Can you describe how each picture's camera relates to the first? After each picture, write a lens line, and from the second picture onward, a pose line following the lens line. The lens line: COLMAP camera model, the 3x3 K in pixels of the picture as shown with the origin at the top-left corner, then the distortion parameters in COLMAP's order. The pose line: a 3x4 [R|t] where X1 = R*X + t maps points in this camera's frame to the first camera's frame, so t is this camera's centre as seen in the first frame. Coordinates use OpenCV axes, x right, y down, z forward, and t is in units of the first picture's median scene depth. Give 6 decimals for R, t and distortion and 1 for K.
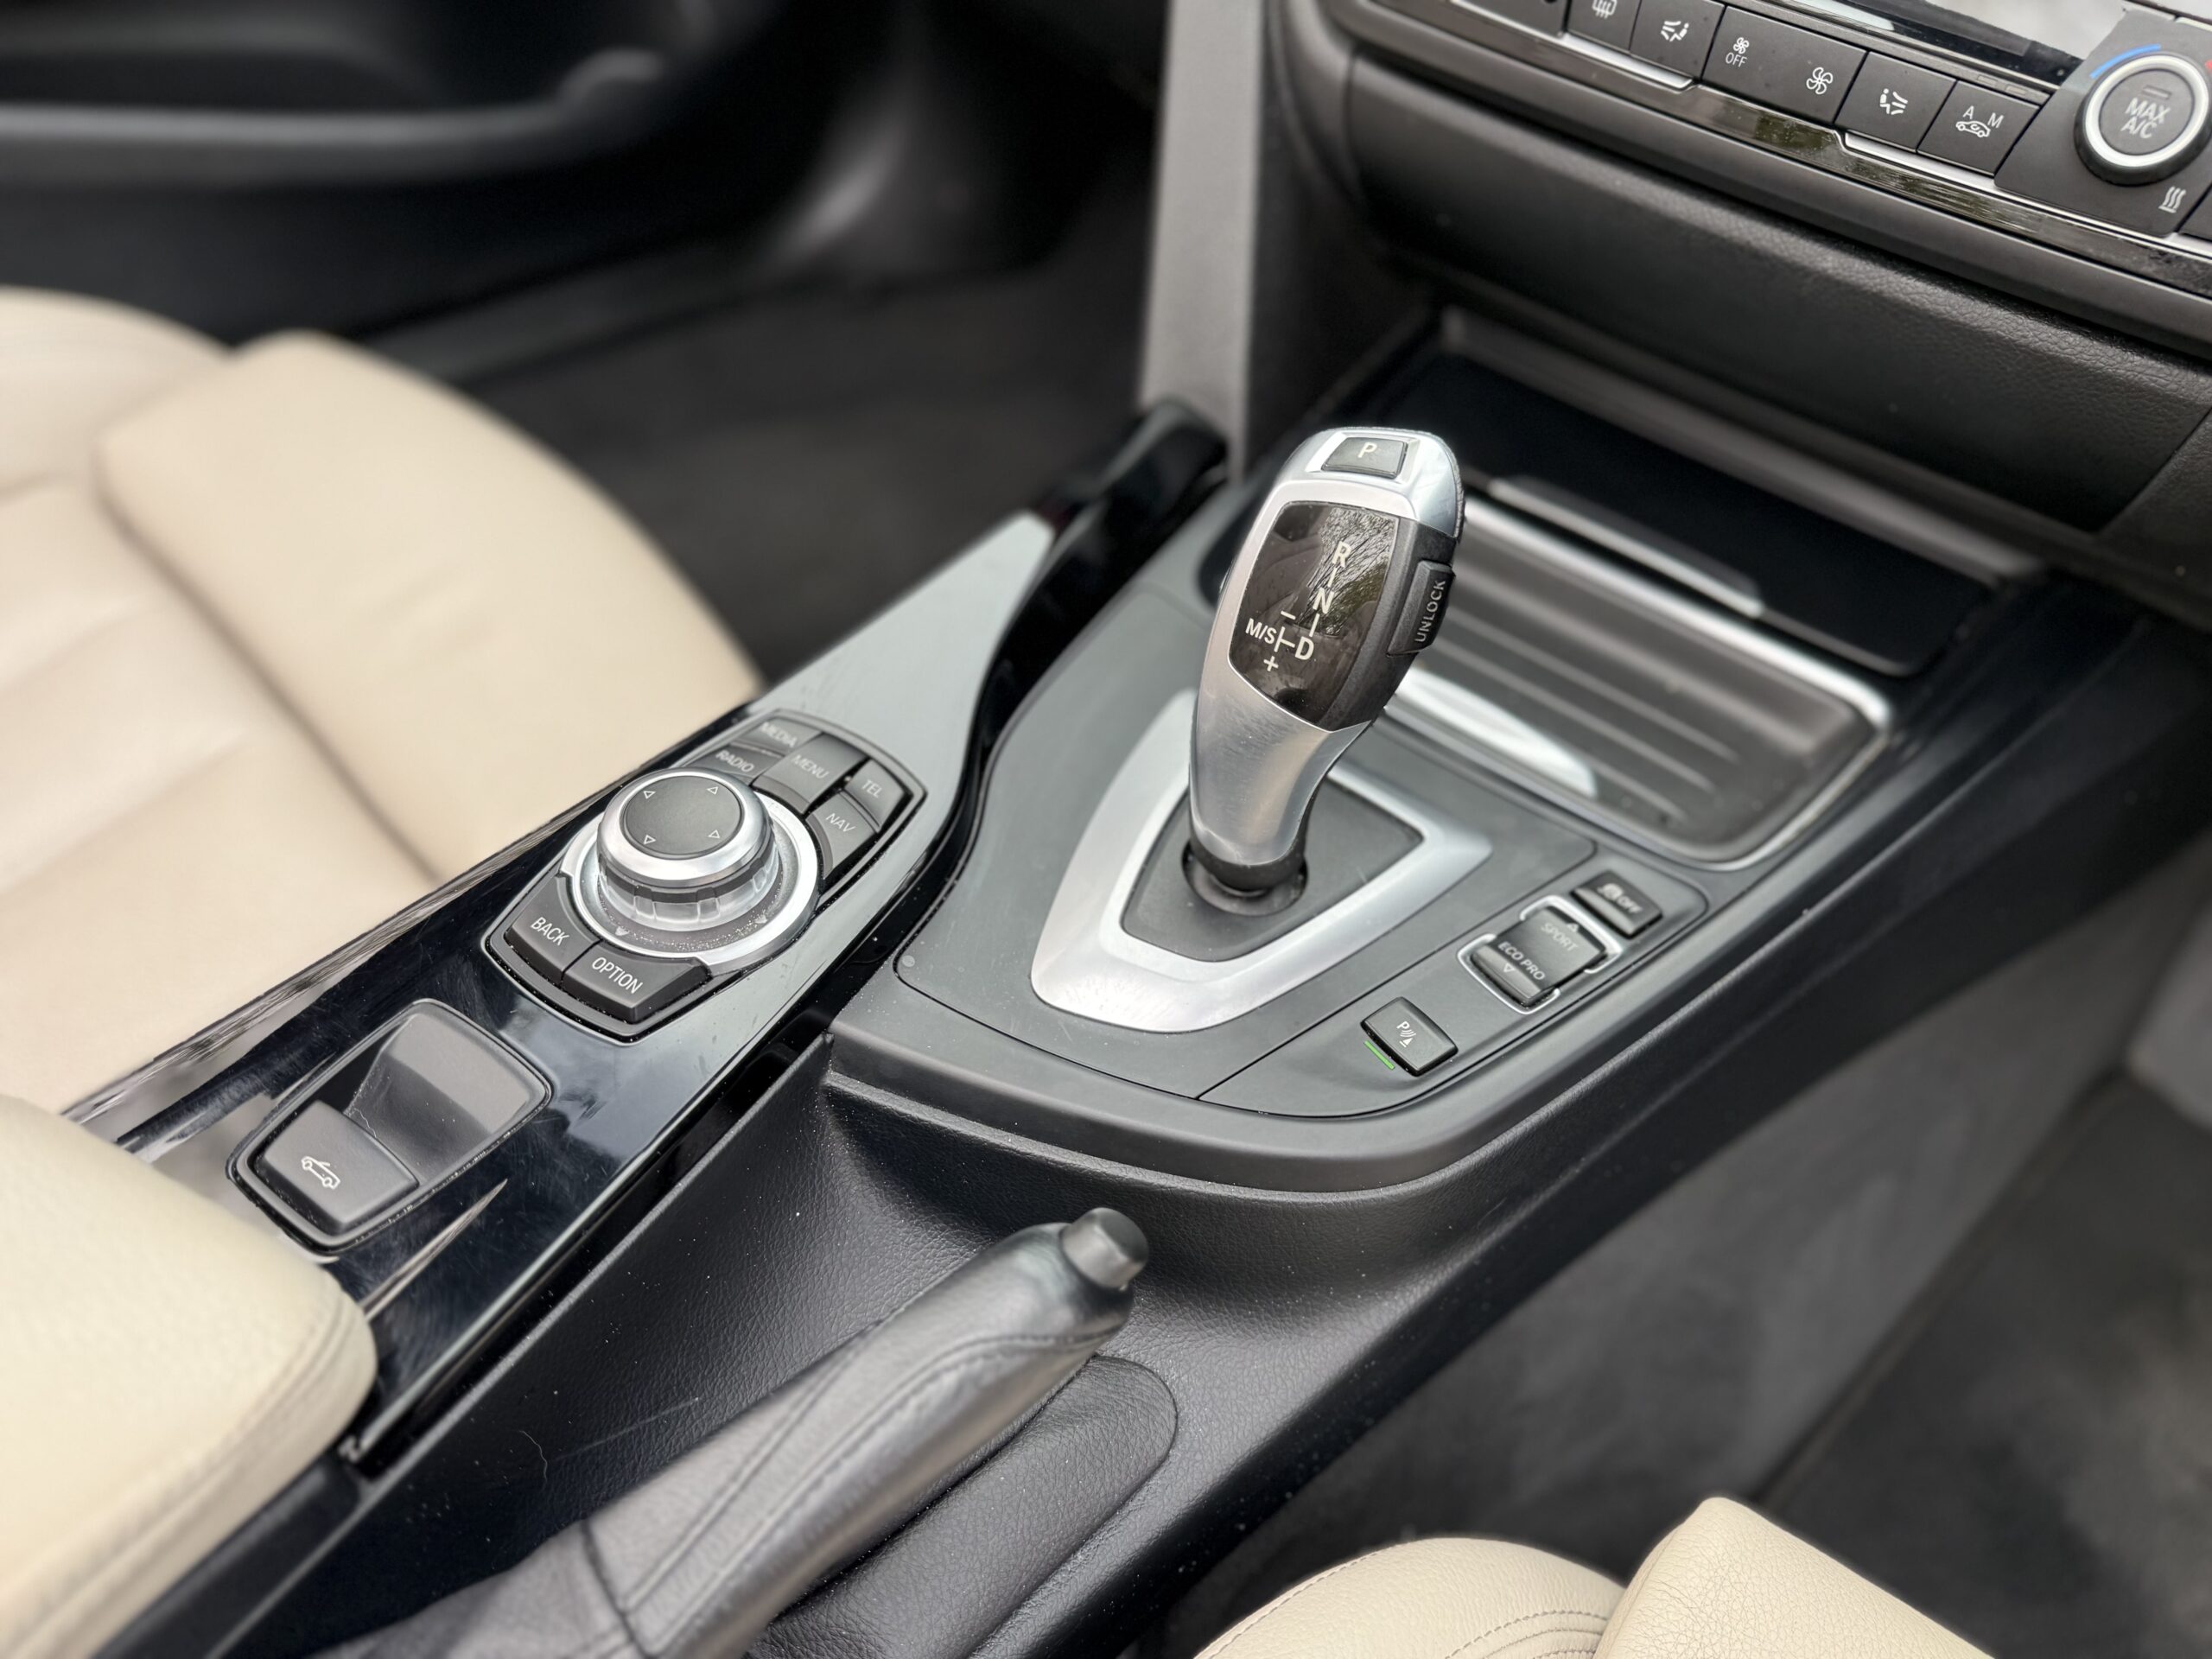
lens RADIAL K [[1680.2, 0, 1016.3], [0, 1680.2, 753.3], [0, 0, 1]] dist [0.077329, -0.147737]
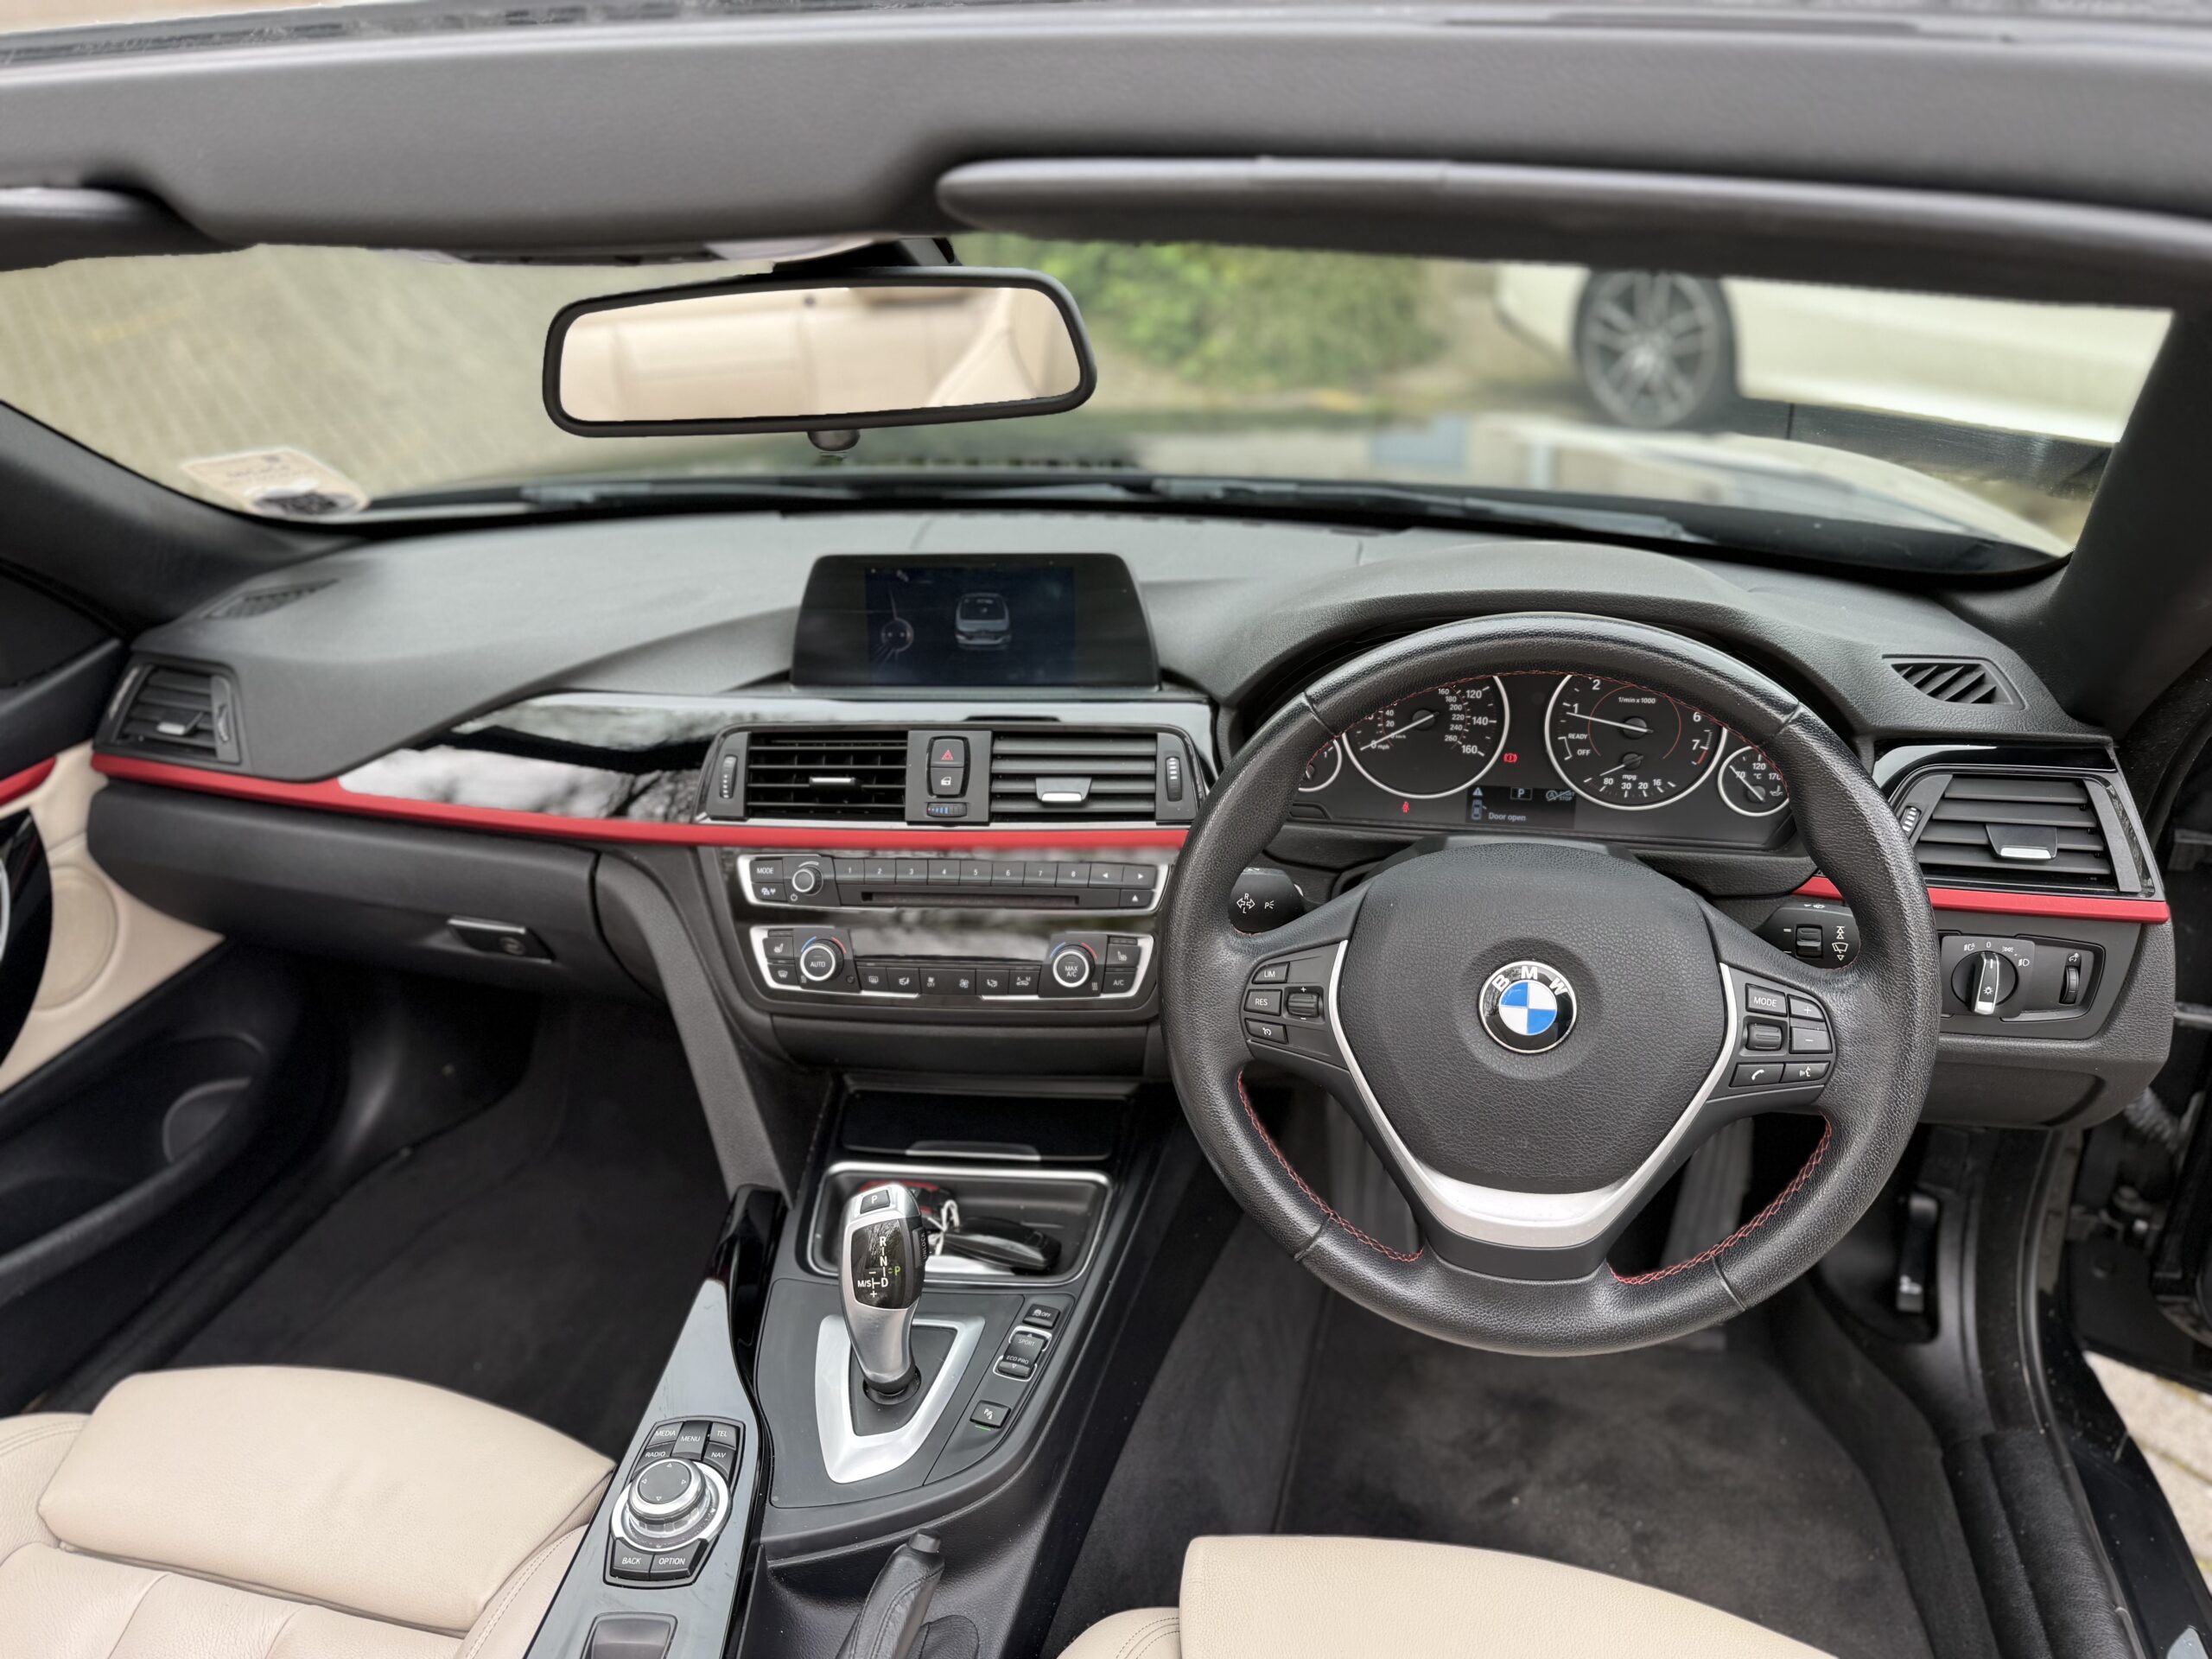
lens RADIAL K [[1574.5, 0, 1082.2], [0, 1574.5, 847.6], [0, 0, 1]] dist [0.024344, -0.030379]
pose [[0.831931, -0.344457, 0.435017, -0.317670], [0.449474, 0.878051, -0.164315, -0.095402], [-0.325368, 0.332227, 0.885303, -1.148513]]
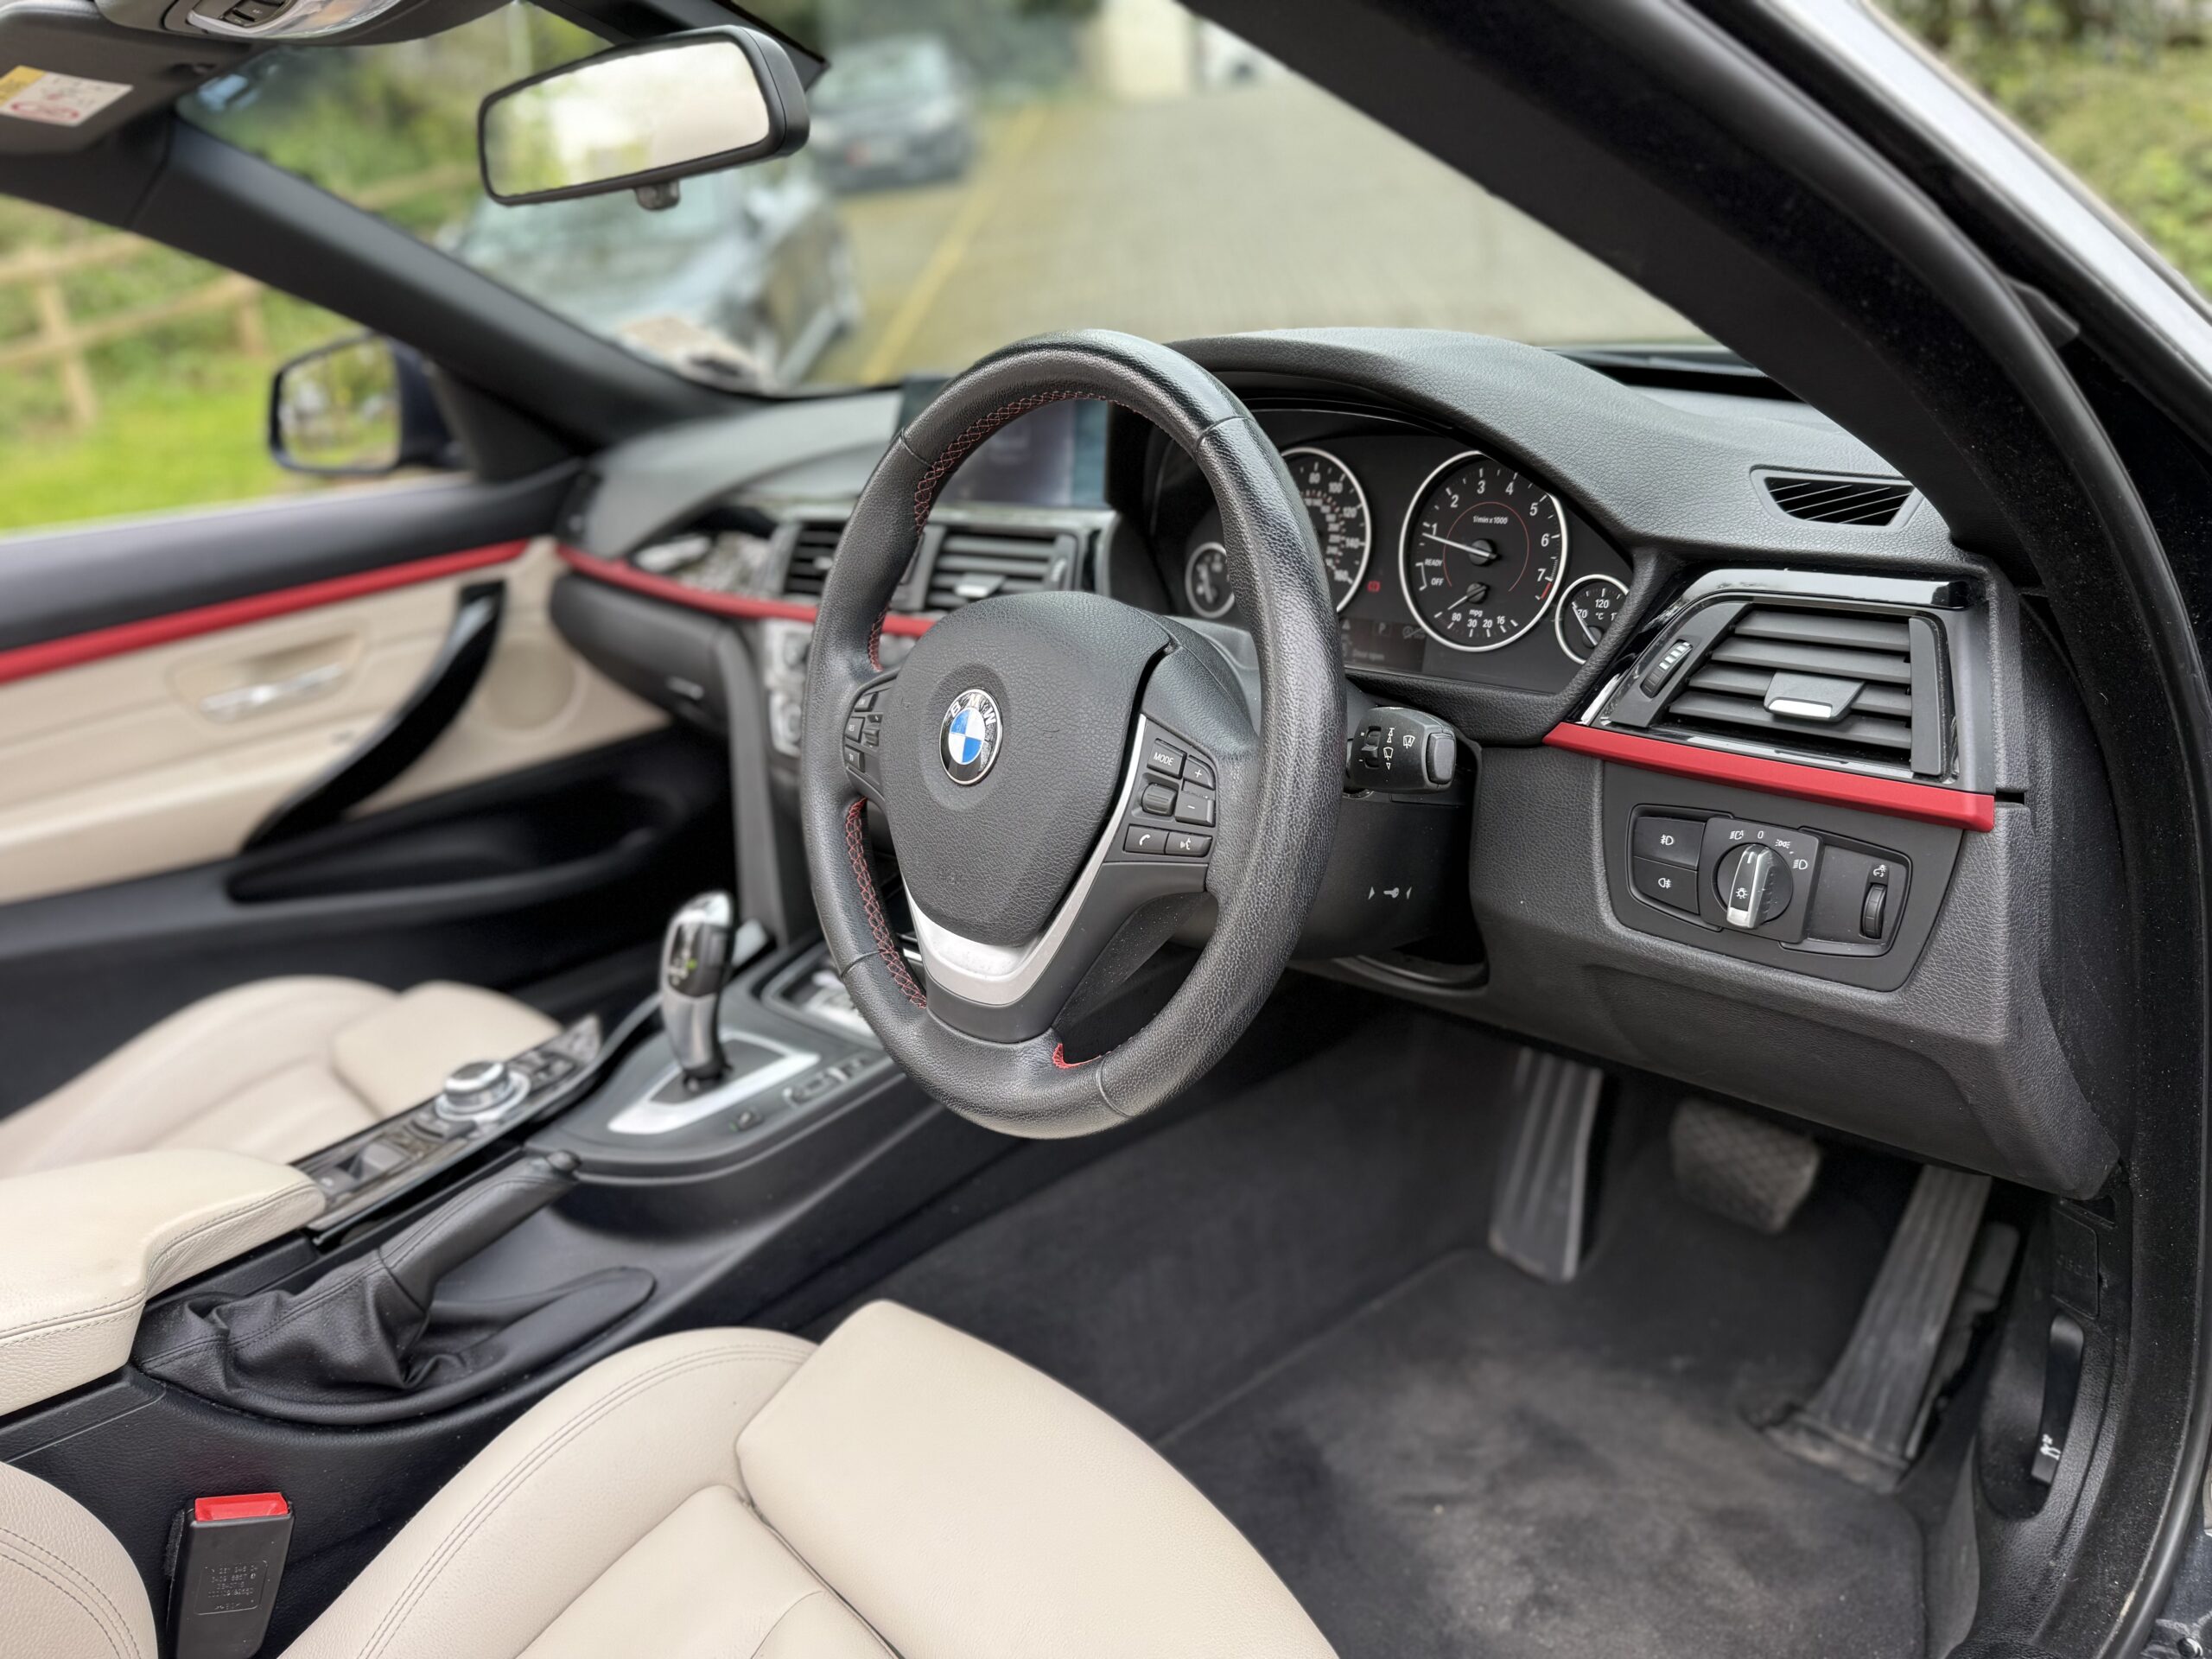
lens RADIAL K [[1570.6, 0, 1100.5], [0, 1570.6, 856.3], [0, 0, 1]] dist [0.079803, -0.116647]
pose [[0.982135, -0.160438, -0.098339, 0.968972], [0.114535, 0.924298, -0.364081, 0.672242], [0.149307, 0.346314, 0.926161, -1.178492]]
